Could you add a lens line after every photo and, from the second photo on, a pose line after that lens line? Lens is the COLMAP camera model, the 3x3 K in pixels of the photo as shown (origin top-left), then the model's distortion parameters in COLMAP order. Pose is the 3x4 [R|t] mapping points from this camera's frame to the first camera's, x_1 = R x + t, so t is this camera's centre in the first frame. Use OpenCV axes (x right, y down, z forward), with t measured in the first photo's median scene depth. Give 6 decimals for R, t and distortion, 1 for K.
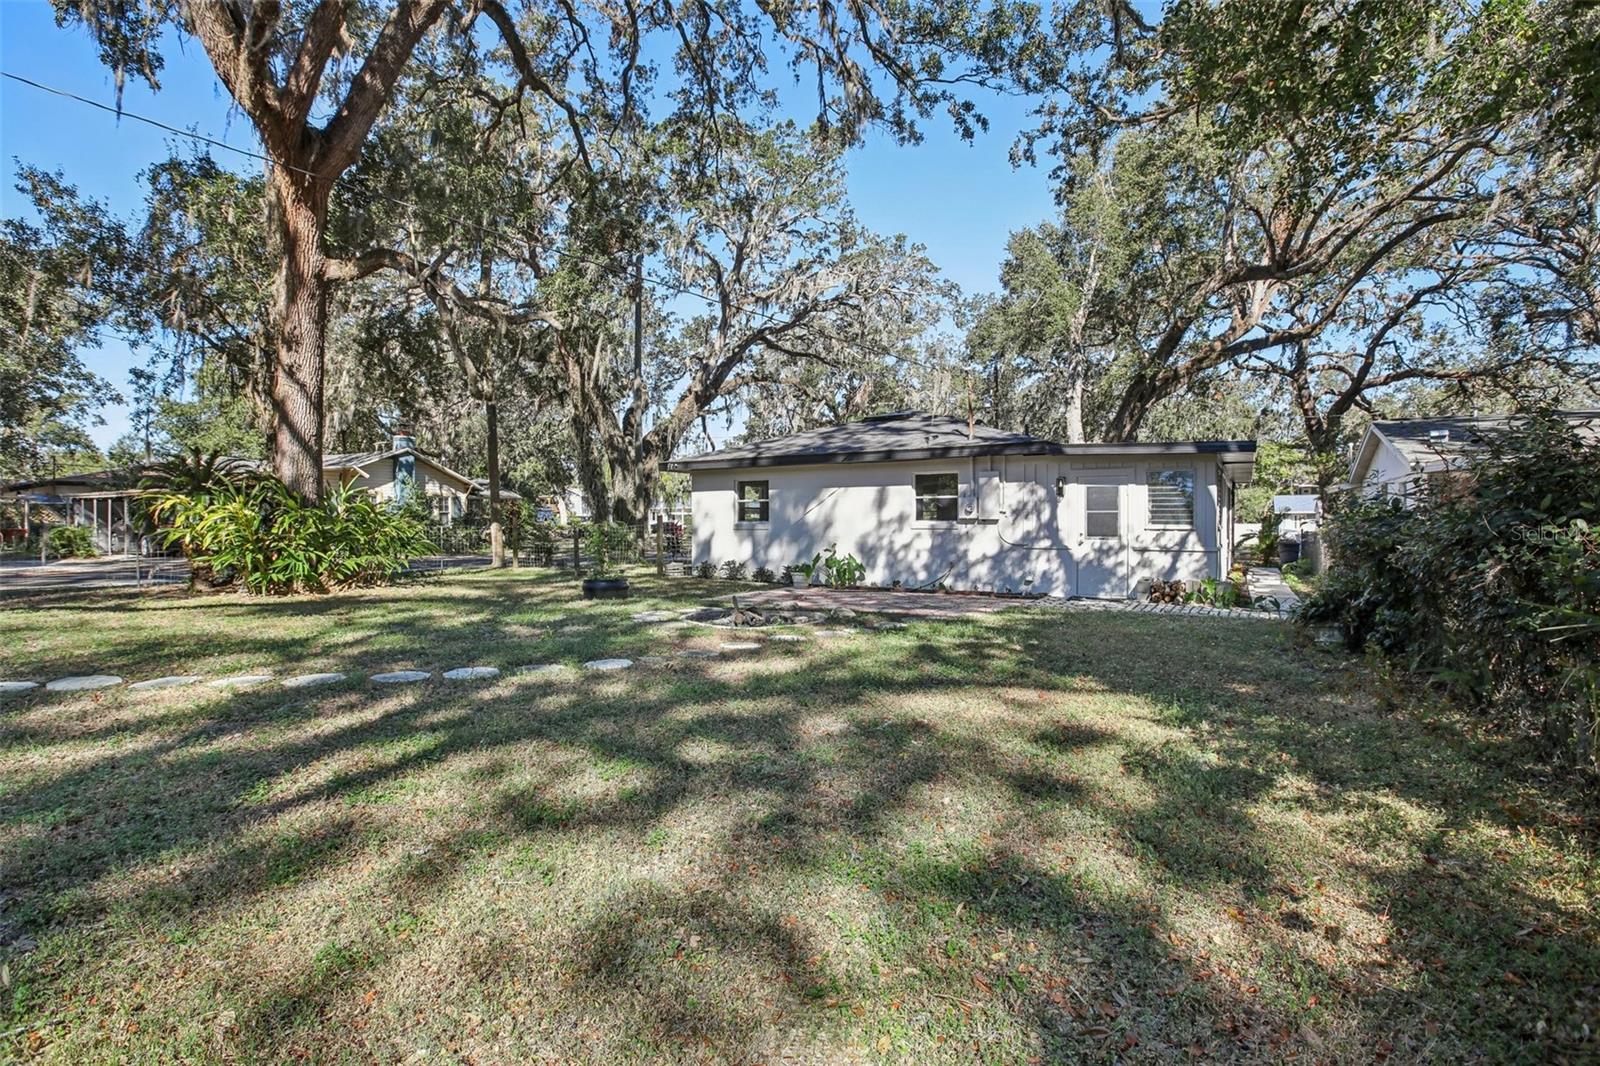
lens RADIAL K [[760.5, 0, 792.6], [0, 760.5, 531.6], [0, 0, 1]] dist [-0.049994, 0.028707]
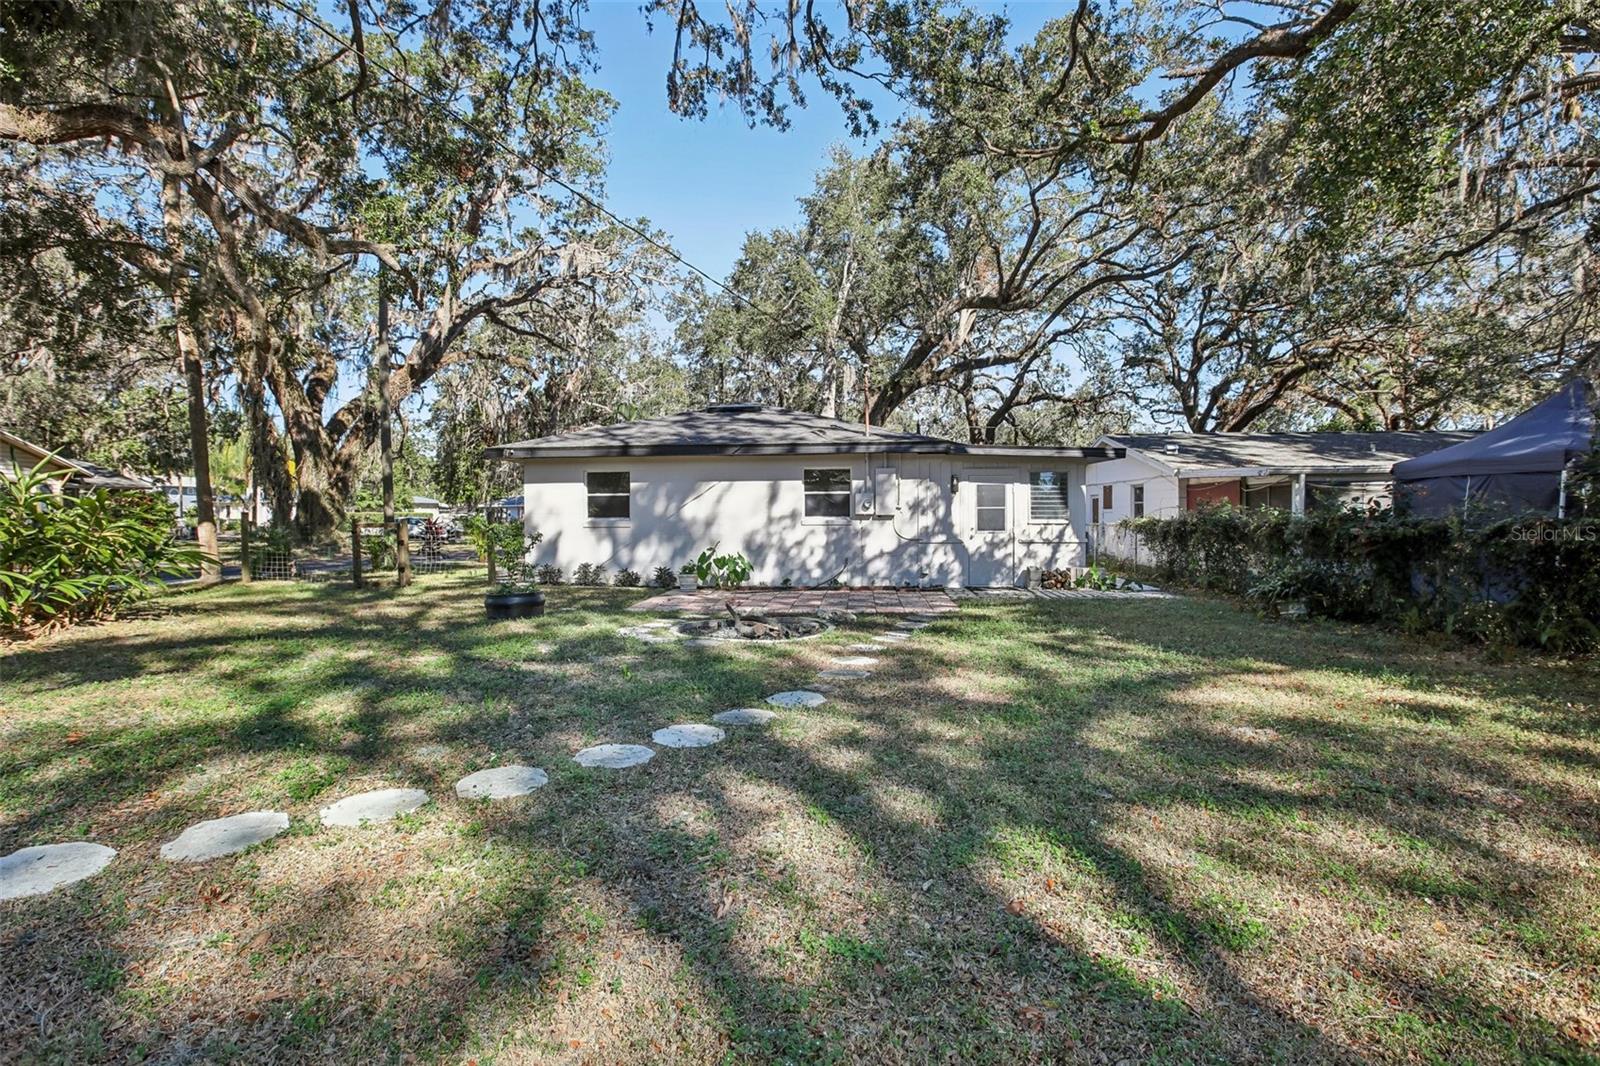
lens RADIAL K [[760.5, 0, 792.6], [0, 760.5, 531.6], [0, 0, 1]] dist [-0.049994, 0.028707]
pose [[0.890029, -0.013987, 0.455690, -0.311904], [0.010709, 0.999895, 0.009775, -0.005466], [-0.455778, -0.003821, 0.890085, 0.142665]]
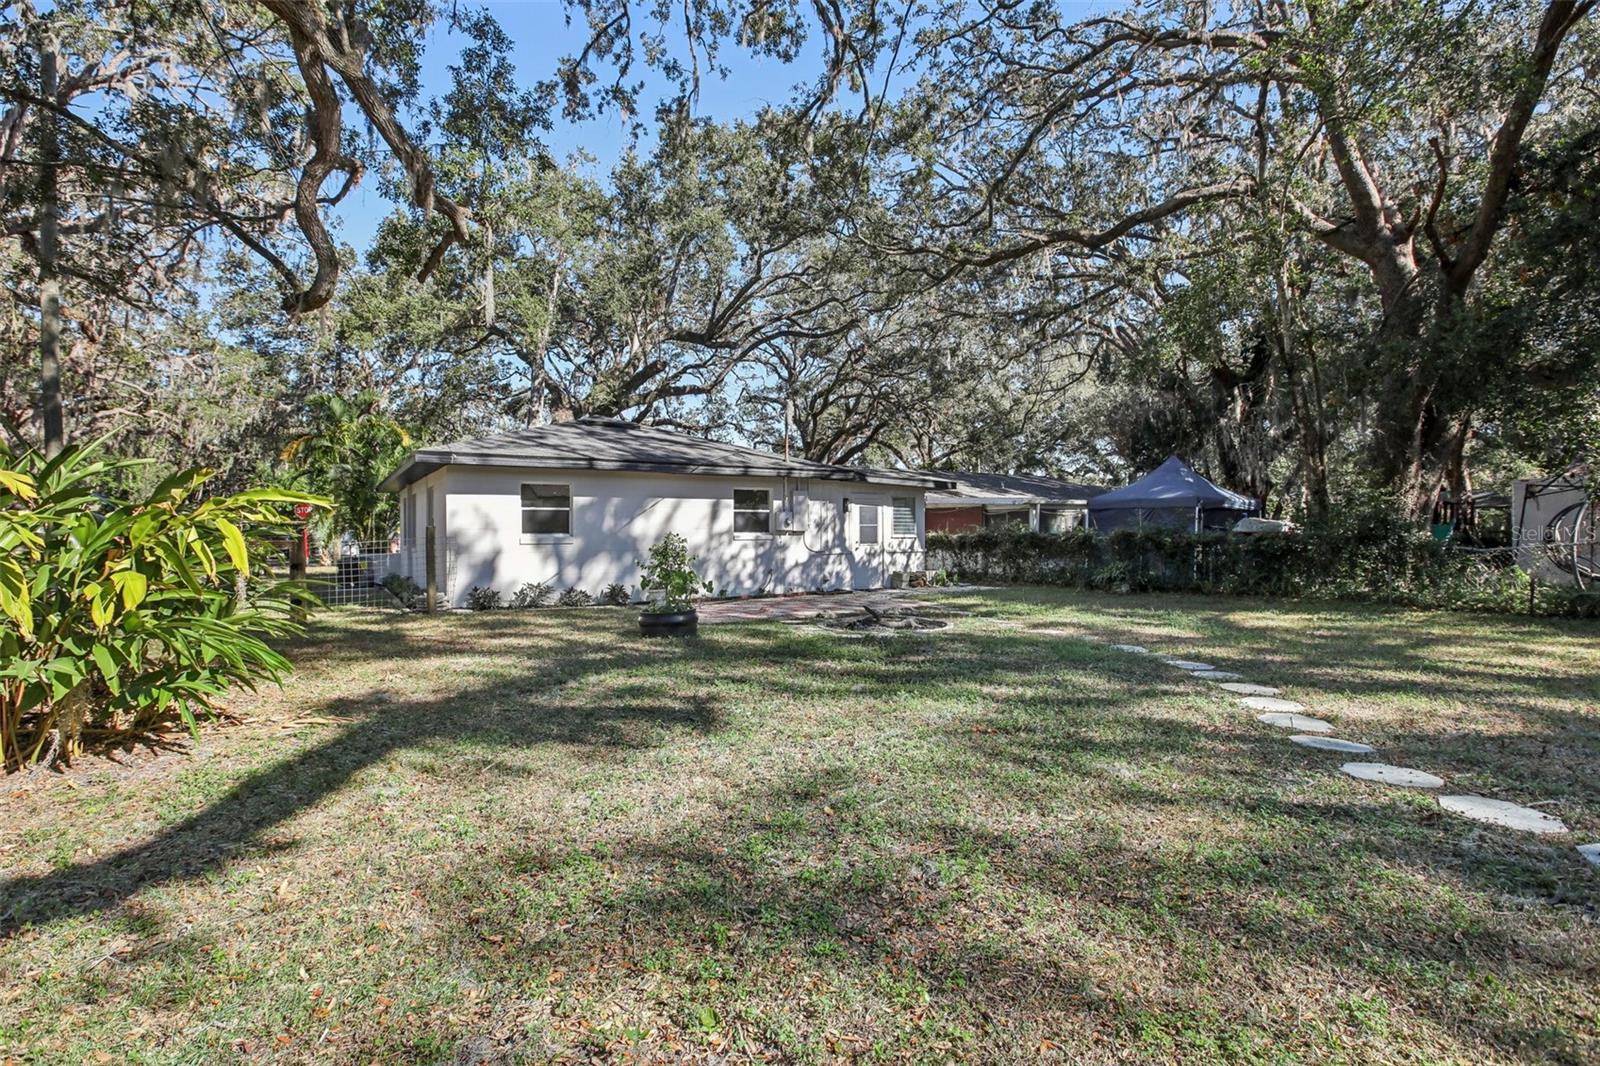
lens RADIAL K [[760.5, 0, 792.6], [0, 760.5, 531.6], [0, 0, 1]] dist [-0.049994, 0.028707]
pose [[0.416200, -0.005189, 0.909258, -0.804555], [0.015681, 0.999876, -0.001472, -0.013986], [-0.909138, 0.014871, 0.416230, 0.503931]]
